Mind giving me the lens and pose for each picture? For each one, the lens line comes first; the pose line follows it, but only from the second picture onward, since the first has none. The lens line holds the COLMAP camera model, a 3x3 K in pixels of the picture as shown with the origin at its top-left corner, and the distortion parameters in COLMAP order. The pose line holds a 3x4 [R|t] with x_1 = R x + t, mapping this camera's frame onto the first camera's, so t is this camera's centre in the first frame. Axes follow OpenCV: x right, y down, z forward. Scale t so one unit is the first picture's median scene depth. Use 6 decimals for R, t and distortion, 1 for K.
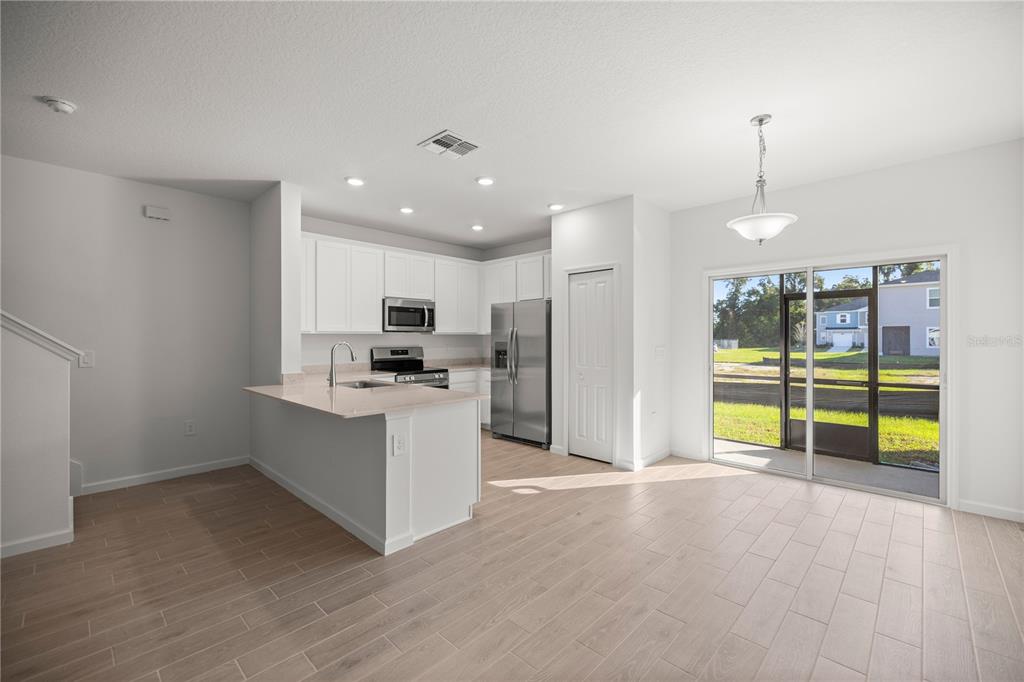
lens RADIAL K [[432.1, 0, 513.2], [0, 432.1, 336.9], [0, 0, 1]] dist [-0.004024, -0.000901]
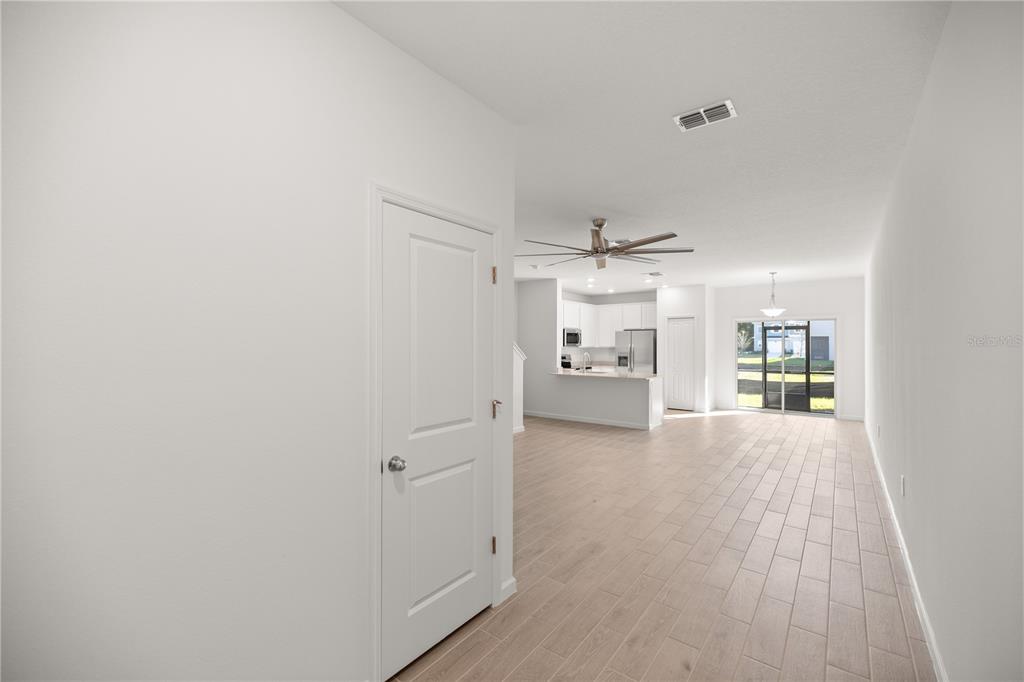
lens RADIAL K [[432.1, 0, 514.8], [0, 432.1, 344.9], [0, 0, 1]] dist [-0.004024, -0.000901]
pose [[0.993908, -0.000865, 0.110211, -0.649286], [0.000638, 0.999998, 0.002097, -0.022137], [-0.110213, -0.002013, 0.993906, -0.740821]]
